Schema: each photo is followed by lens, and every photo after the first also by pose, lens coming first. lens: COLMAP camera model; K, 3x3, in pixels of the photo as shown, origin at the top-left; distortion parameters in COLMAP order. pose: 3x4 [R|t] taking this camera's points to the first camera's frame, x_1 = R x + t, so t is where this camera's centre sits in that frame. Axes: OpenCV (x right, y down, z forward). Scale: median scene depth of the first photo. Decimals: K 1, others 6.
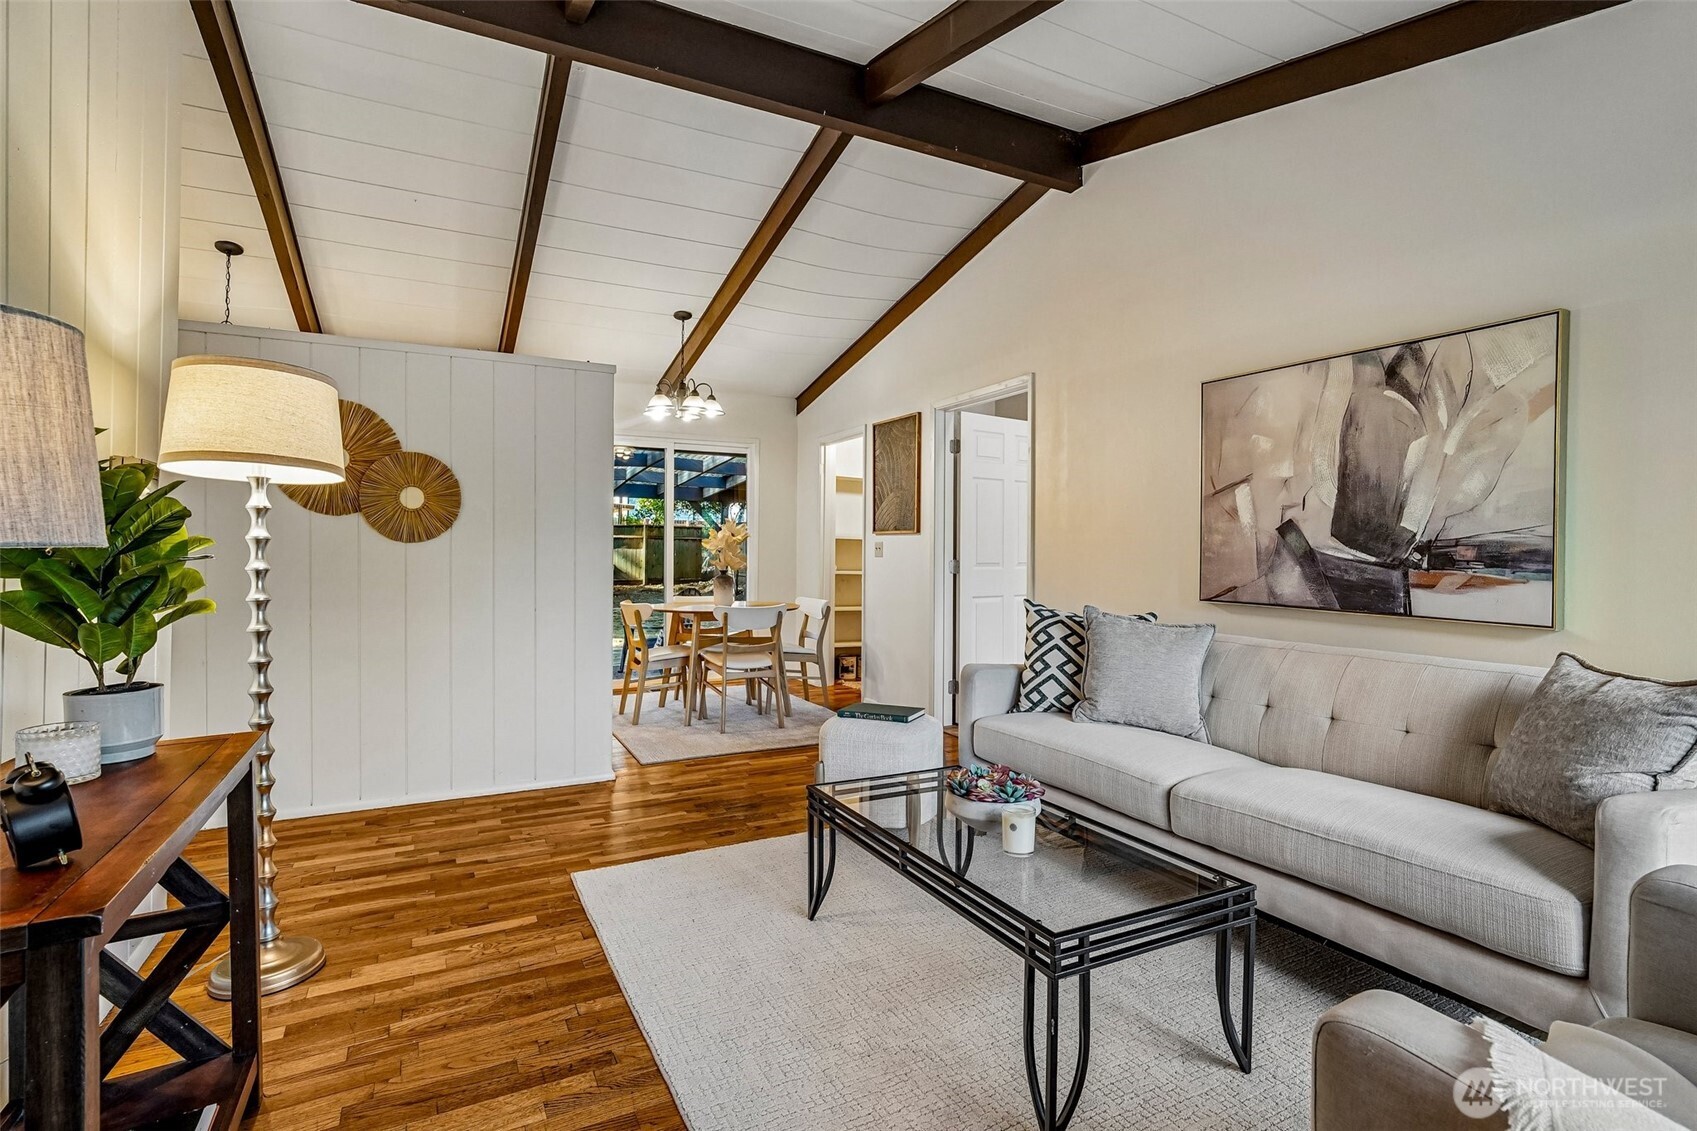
lens RADIAL K [[819.6, 0, 872.9], [0, 819.6, 555.7], [0, 0, 1]] dist [-0.012656, 0.002722]
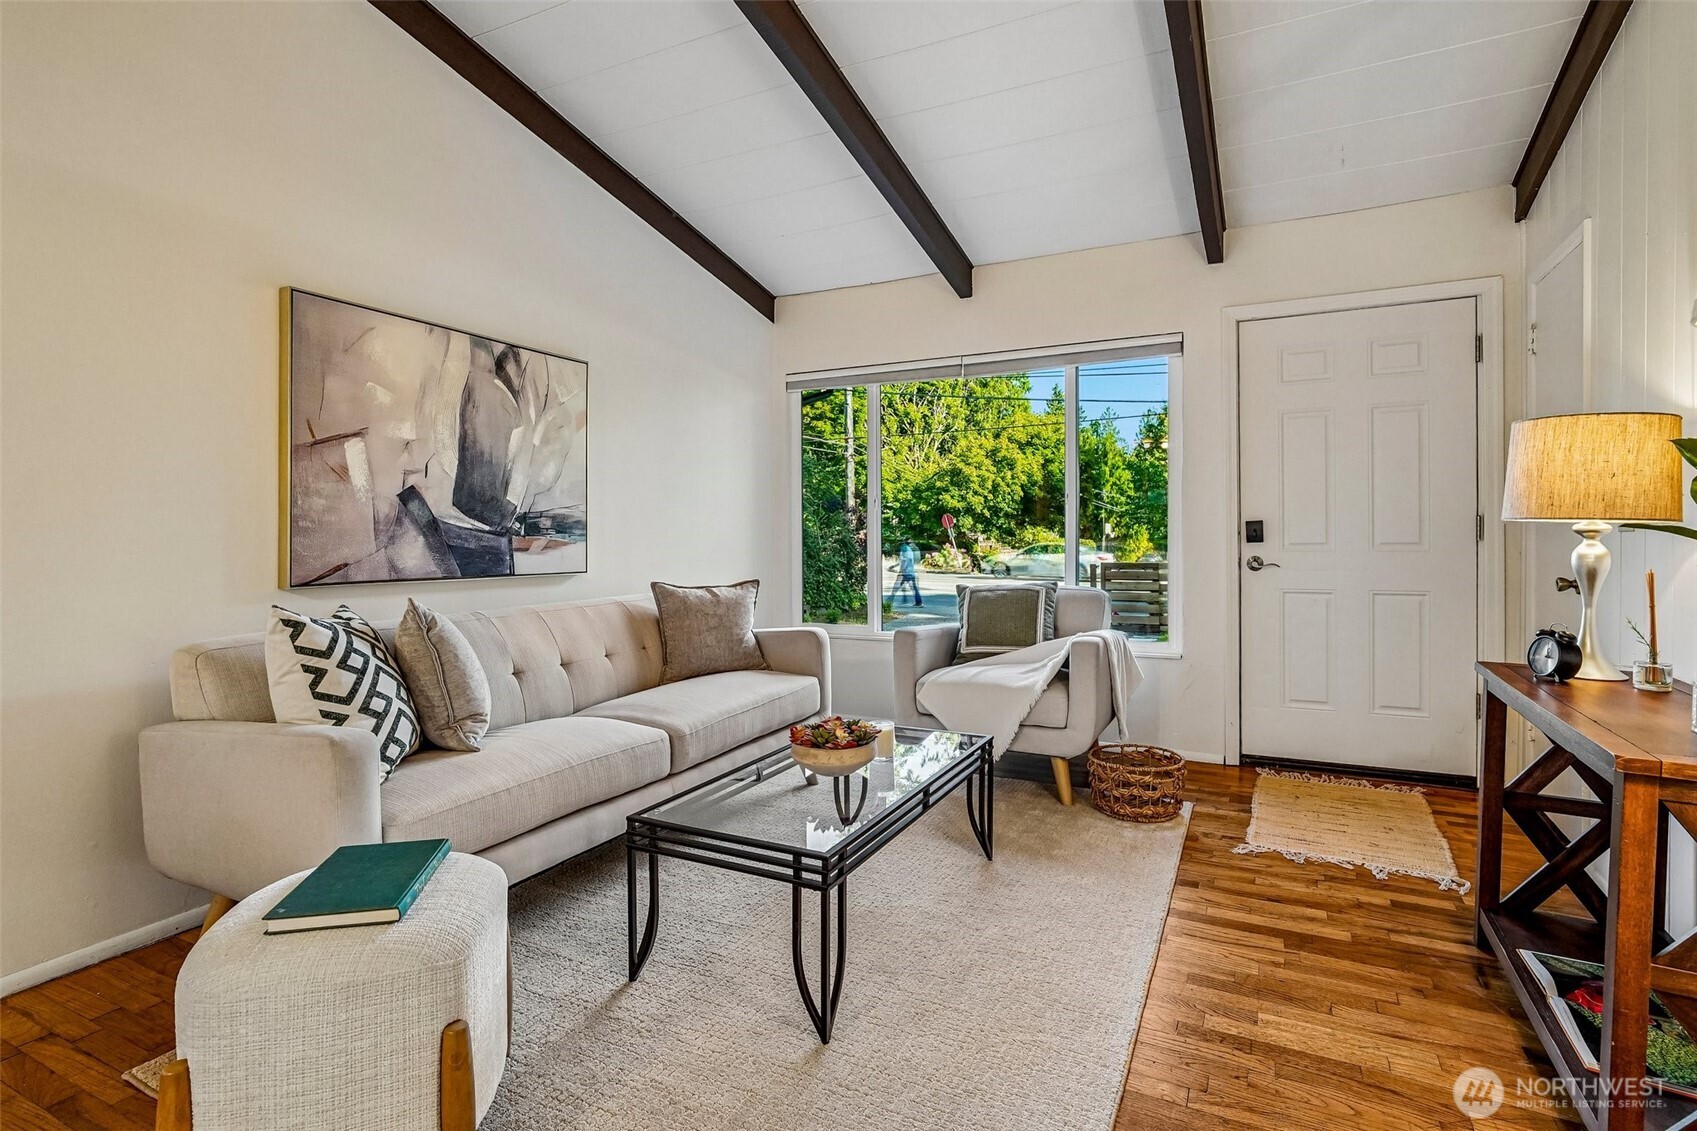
lens RADIAL K [[819.6, 0, 847.6], [0, 819.6, 548.1], [0, 0, 1]] dist [-0.012656, 0.002722]
pose [[-0.553832, -0.024760, 0.832260, -0.590012], [0.001499, 0.999526, 0.030734, -0.001943], [-0.832627, 0.018269, -0.553533, 1.217985]]
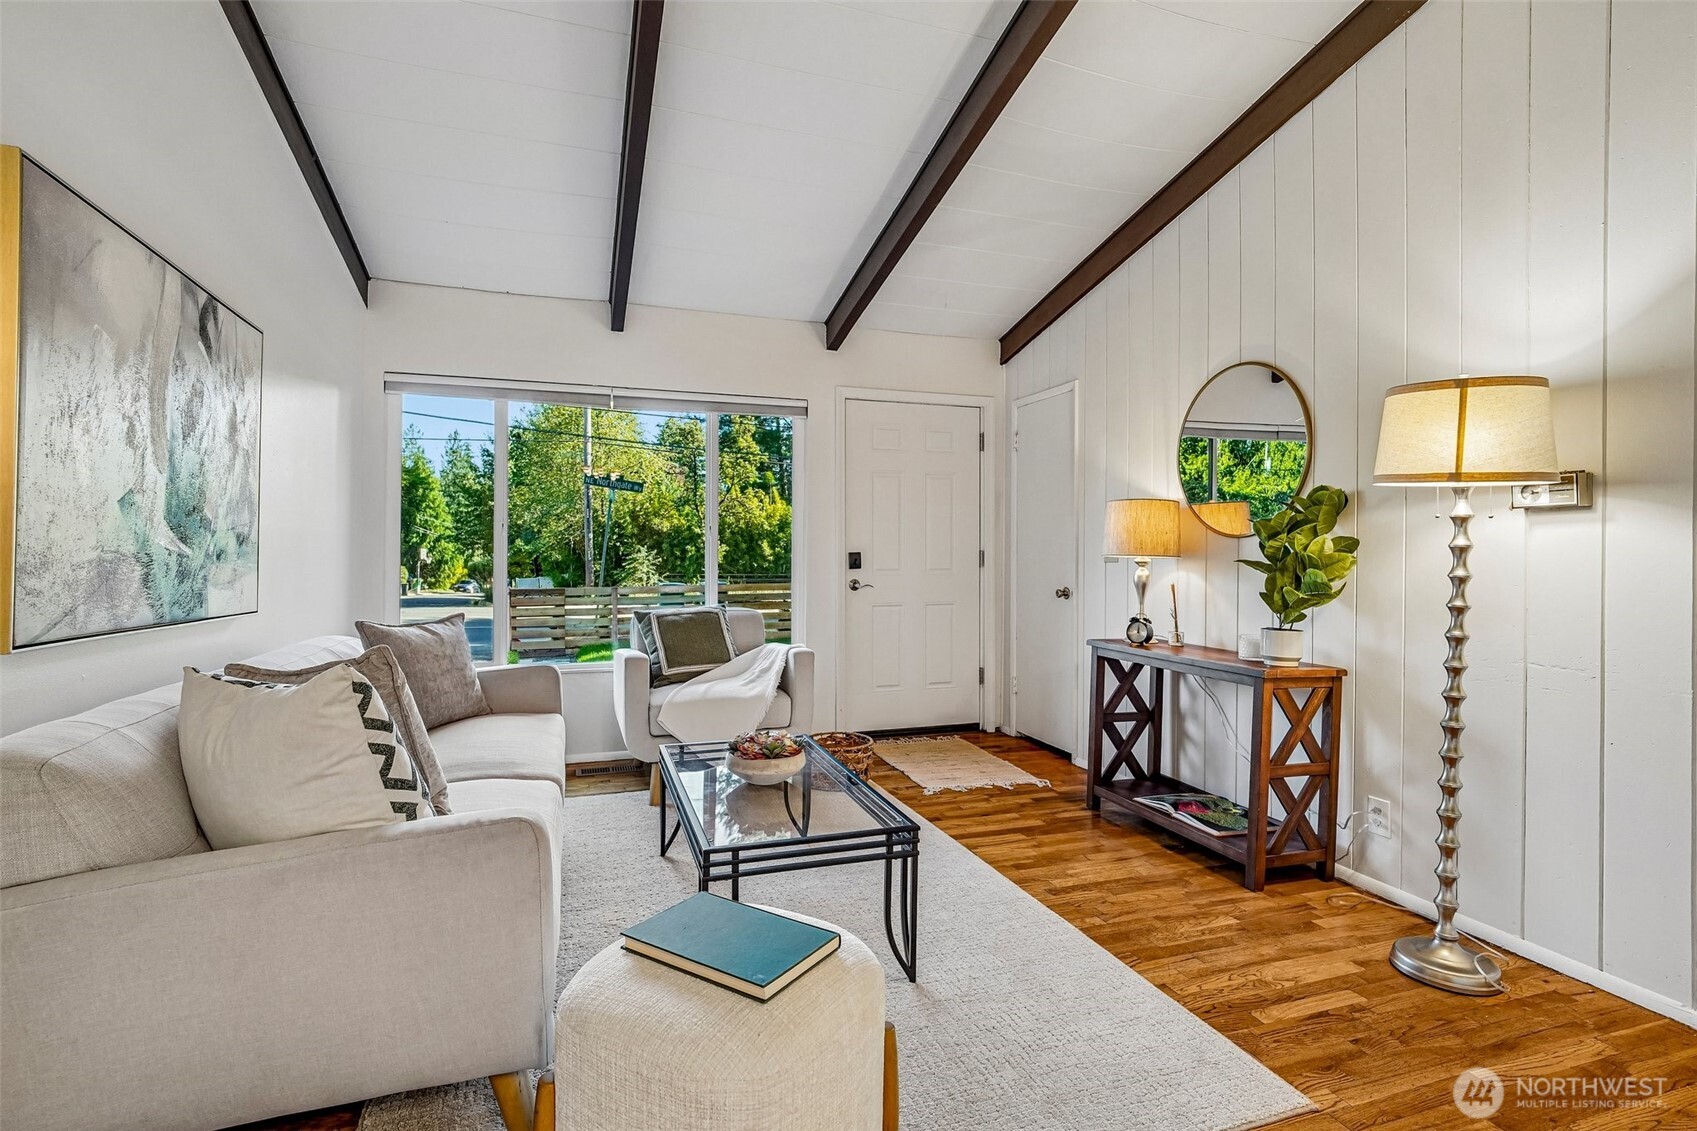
lens RADIAL K [[819.6, 0, 834.6], [0, 819.6, 558.5], [0, 0, 1]] dist [-0.012656, 0.002722]
pose [[-0.981371, -0.014145, 0.191602, -0.136542], [-0.013068, 0.999891, 0.006881, -0.002788], [-0.191678, 0.004249, -0.981449, 1.653025]]
